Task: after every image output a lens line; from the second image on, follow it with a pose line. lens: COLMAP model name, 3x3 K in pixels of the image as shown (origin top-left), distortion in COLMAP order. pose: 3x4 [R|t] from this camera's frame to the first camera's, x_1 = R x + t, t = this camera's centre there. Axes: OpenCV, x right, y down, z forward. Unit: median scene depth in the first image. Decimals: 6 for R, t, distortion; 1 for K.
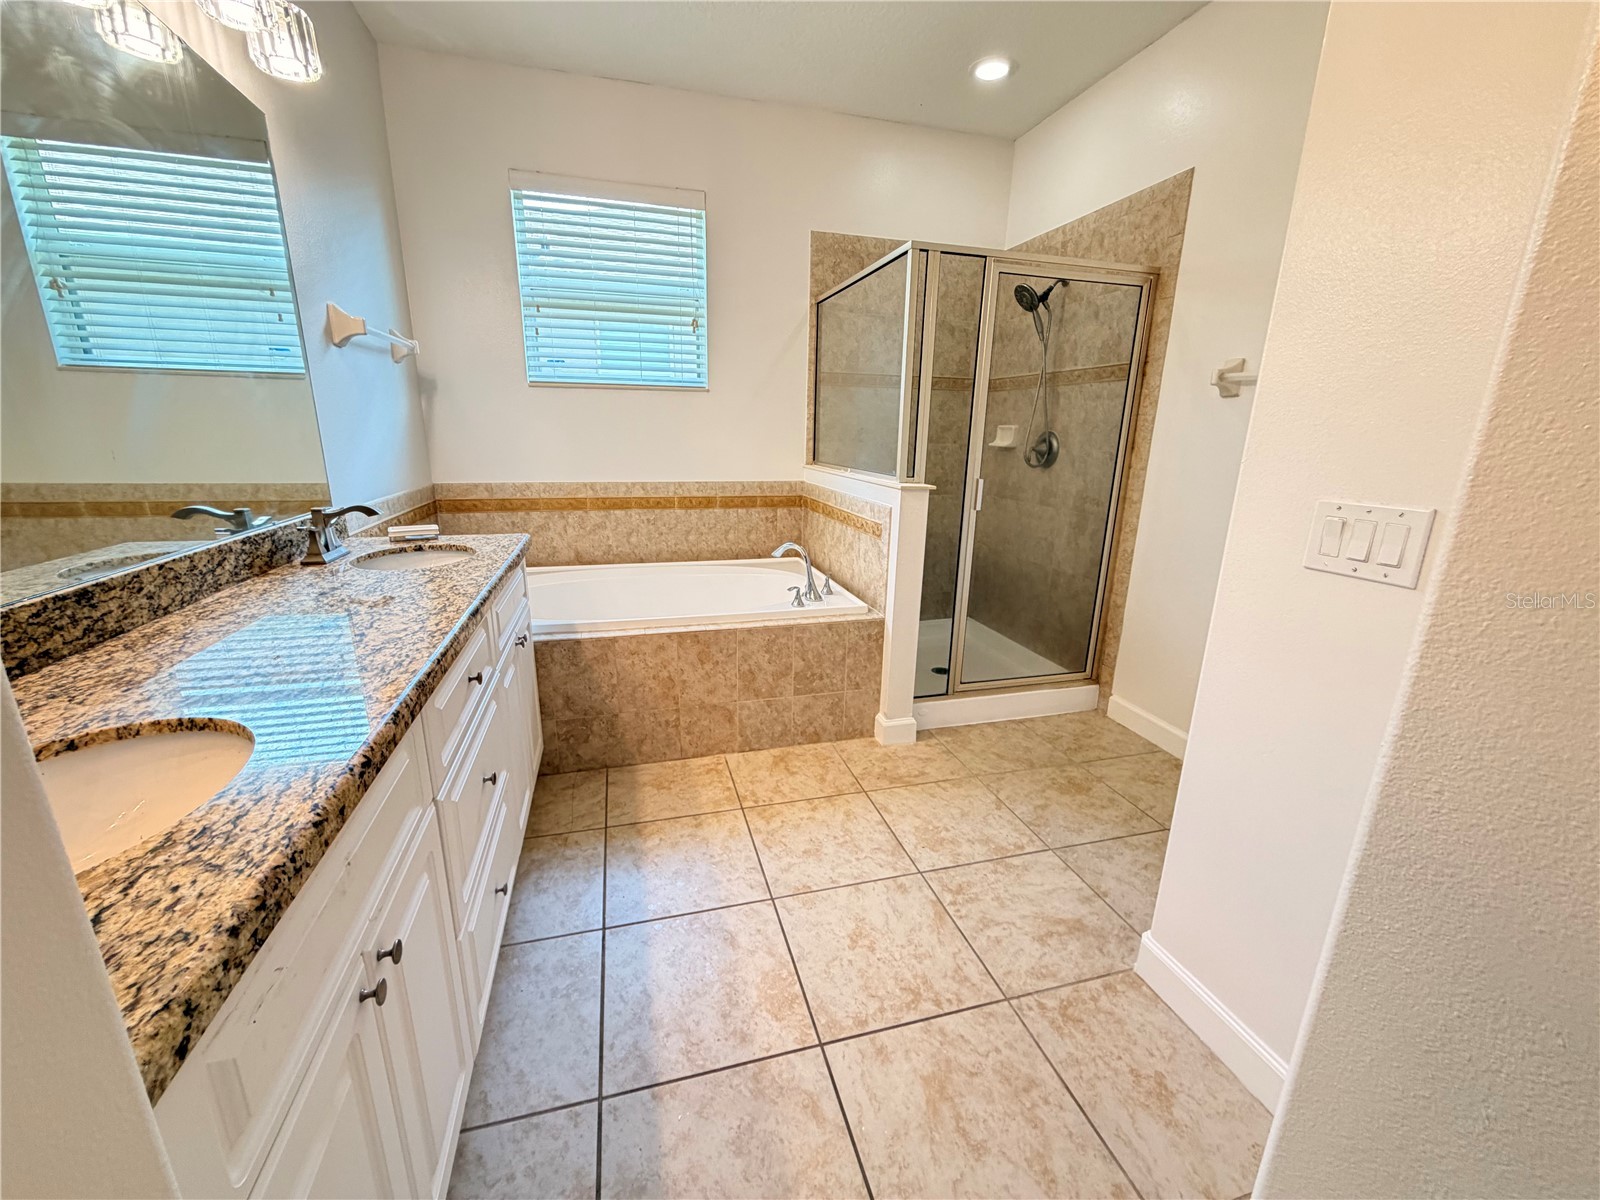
lens RADIAL K [[640.9, 0, 797.7], [0, 640.9, 600.7], [0, 0, 1]] dist [-0.000347, 0.000540]
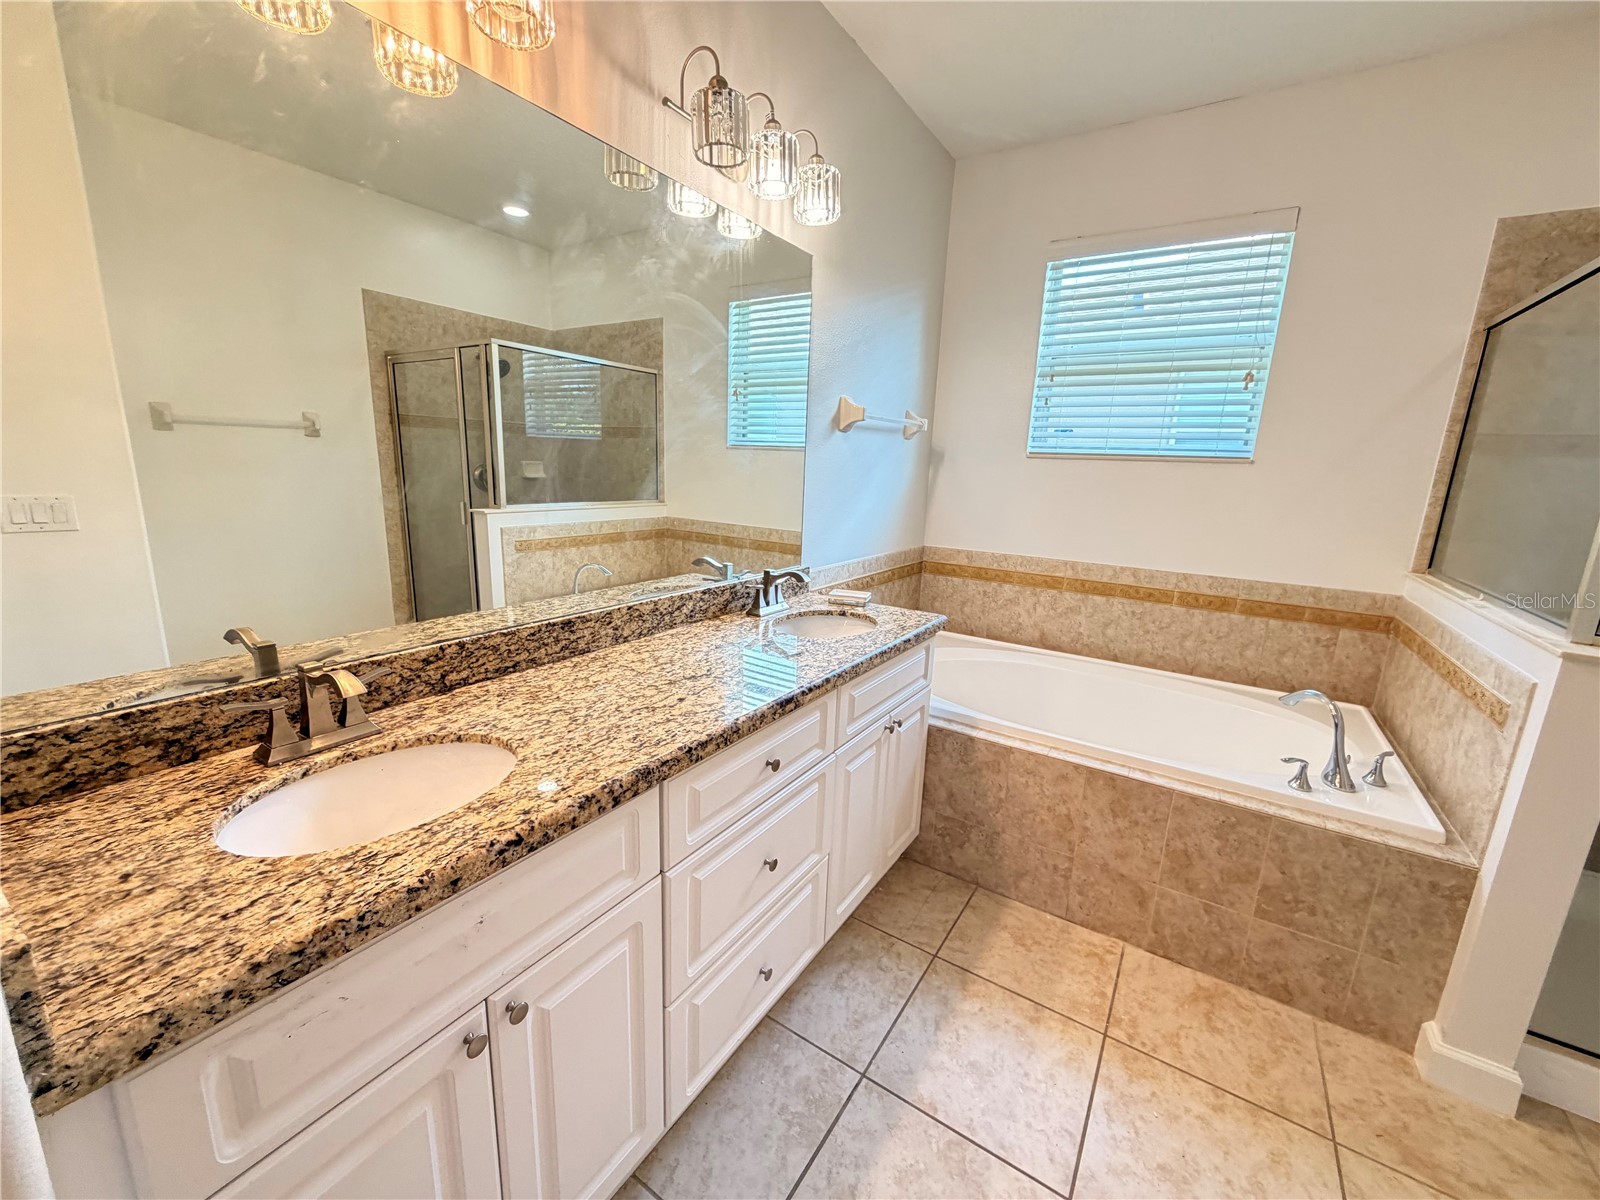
lens RADIAL K [[640.9, 0, 798.6], [0, 640.9, 601.0], [0, 0, 1]] dist [-0.000347, 0.000540]
pose [[0.659303, 0.168270, -0.732806, 0.120030], [-0.221827, 0.974784, 0.024257, -0.087196], [0.718409, 0.146564, 0.680005, 0.156916]]
